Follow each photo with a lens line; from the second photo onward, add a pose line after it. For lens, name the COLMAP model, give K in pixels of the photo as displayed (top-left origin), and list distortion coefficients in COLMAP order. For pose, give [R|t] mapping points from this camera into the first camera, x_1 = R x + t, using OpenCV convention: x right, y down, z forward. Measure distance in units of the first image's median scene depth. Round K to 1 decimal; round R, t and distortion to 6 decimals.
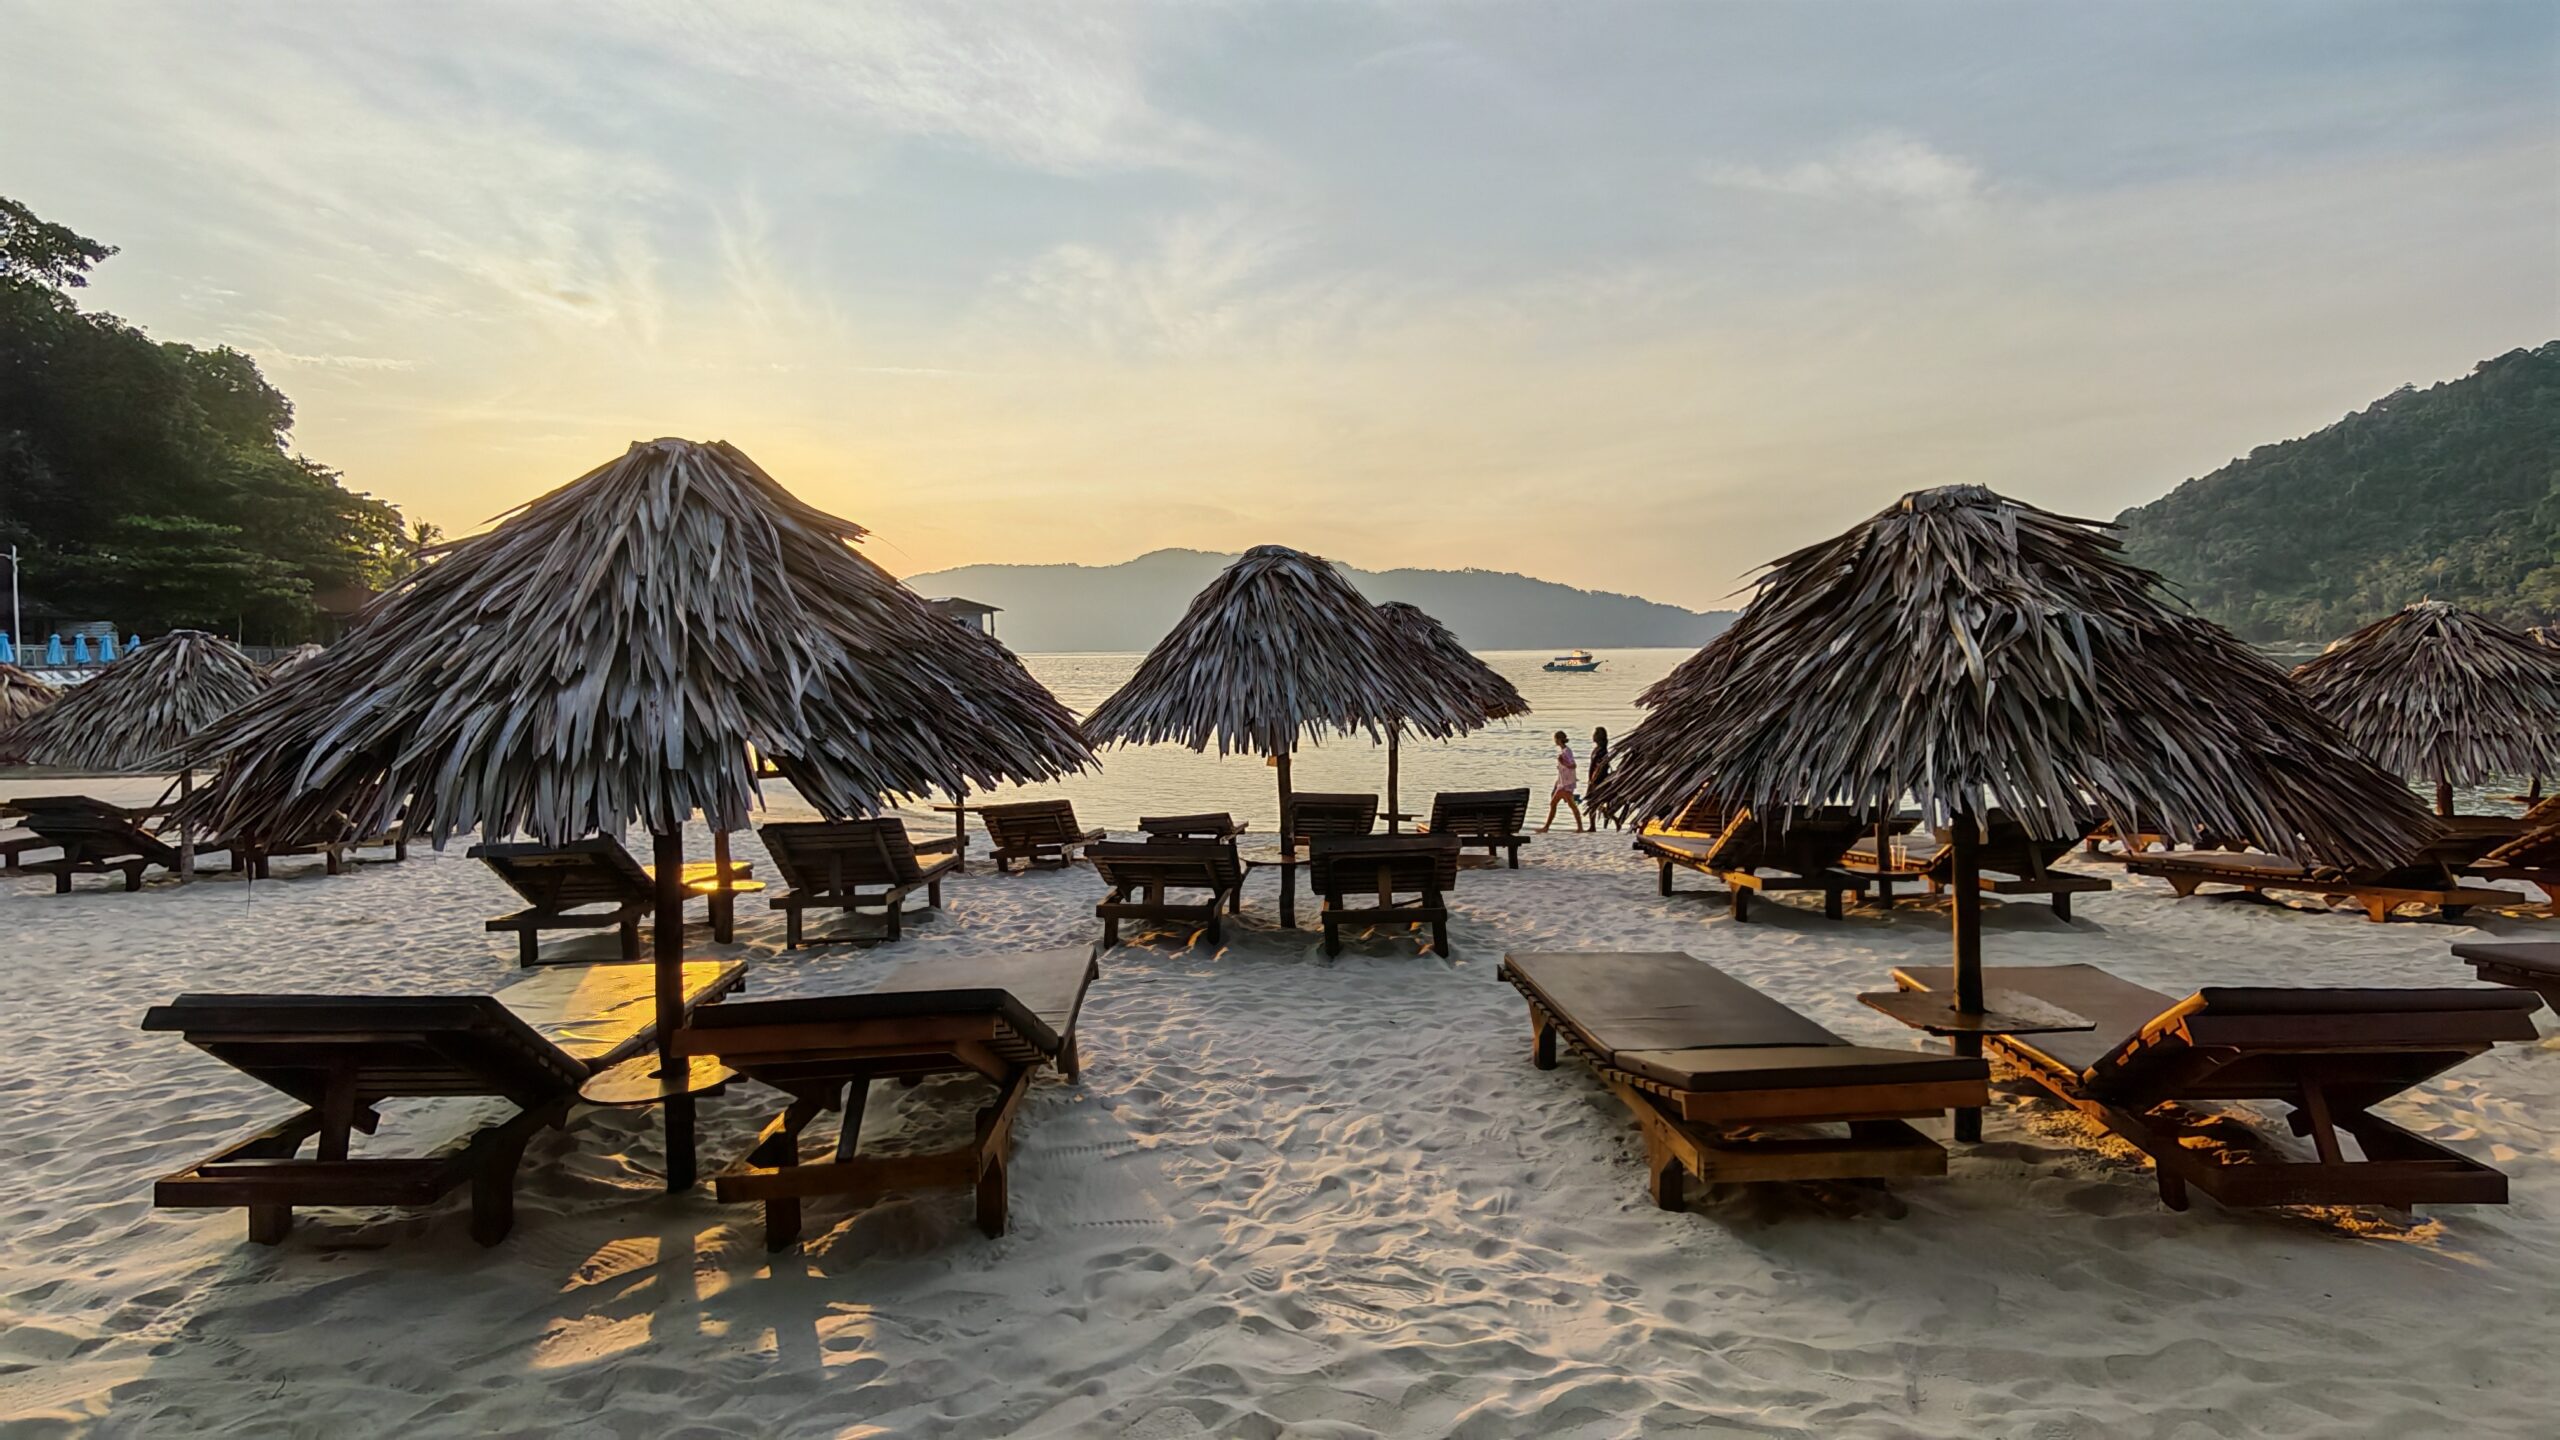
lens RADIAL K [[1150.8, 0, 1274.0], [0, 1150.8, 651.9], [0, 0, 1]] dist [-0.003950, -0.000860]
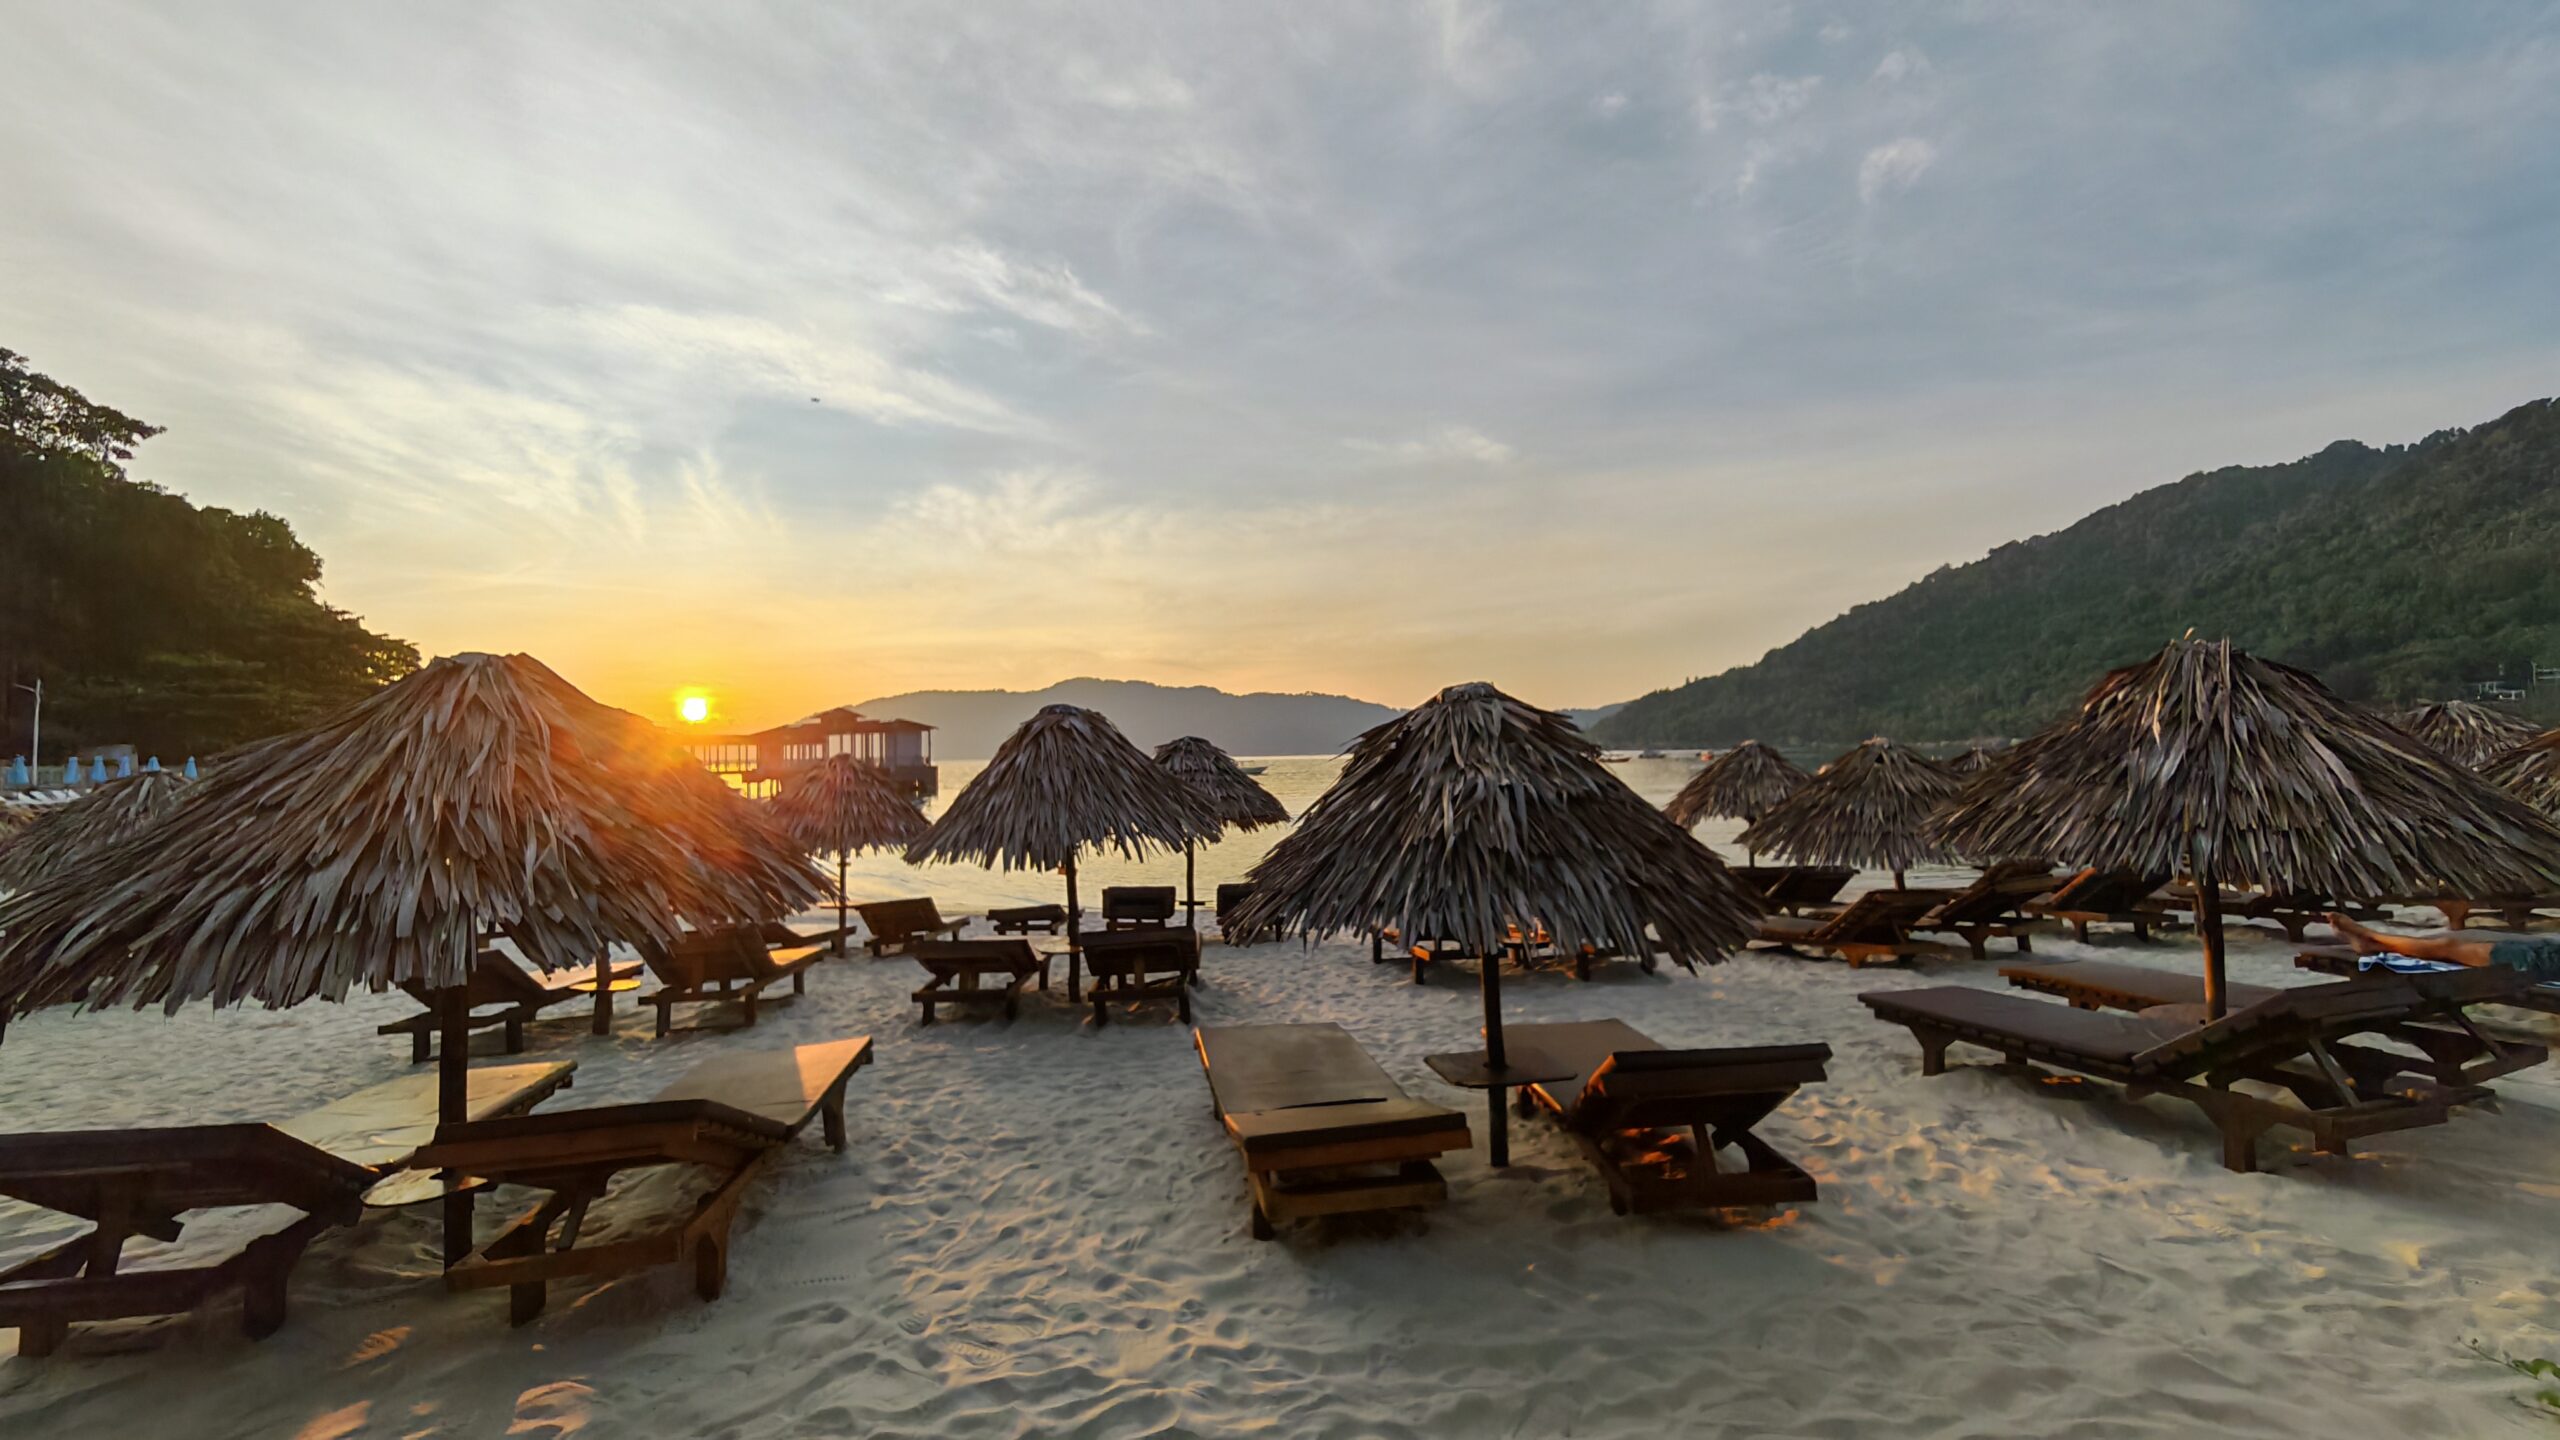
lens RADIAL K [[887.7, 0, 1285.3], [0, 887.7, 679.2], [0, 0, 1]] dist [-0.004612, 0.000298]
pose [[0.993891, -0.002397, 0.110344, 0.248090], [0.011171, 0.996814, -0.078971, -0.068779], [-0.109803, 0.079722, 0.990751, -0.056734]]
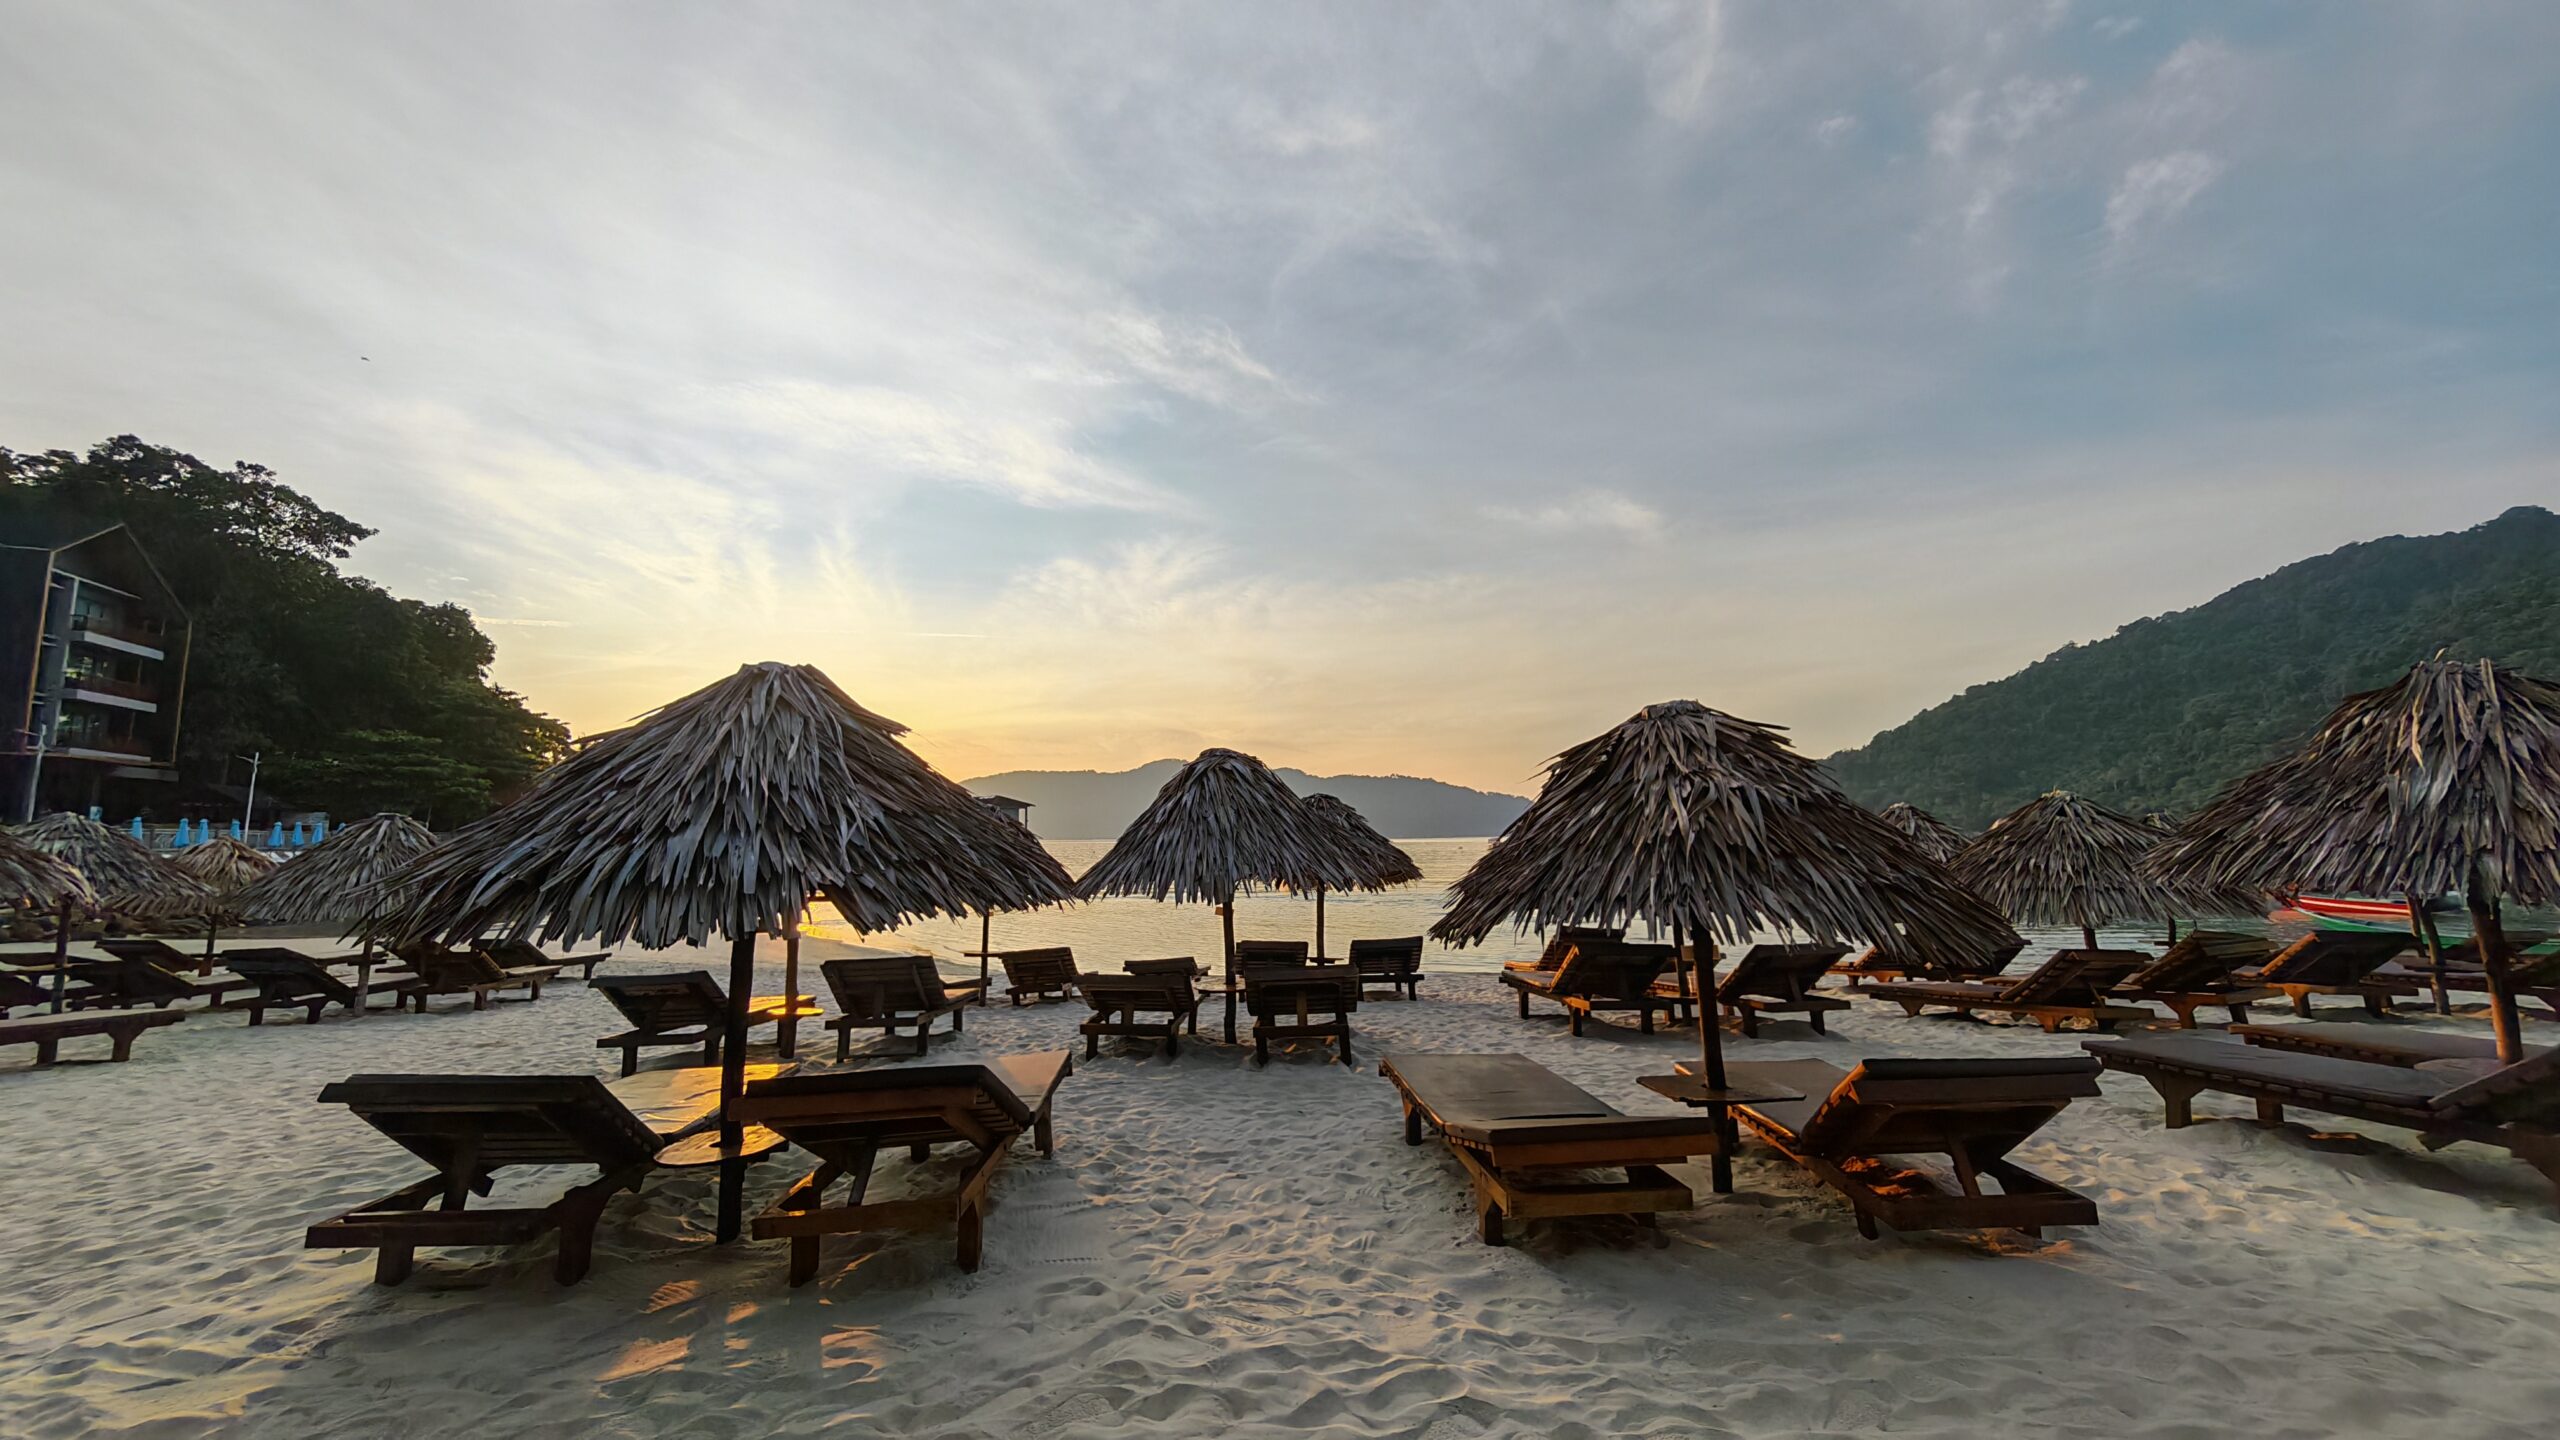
lens RADIAL K [[887.7, 0, 1276.0], [0, 887.7, 702.0], [0, 0, 1]] dist [-0.004612, 0.000298]
pose [[0.999643, 0.004938, 0.026275, 0.064434], [-0.000752, 0.987595, -0.157022, 0.031537], [-0.026725, 0.156946, 0.987246, -0.080724]]
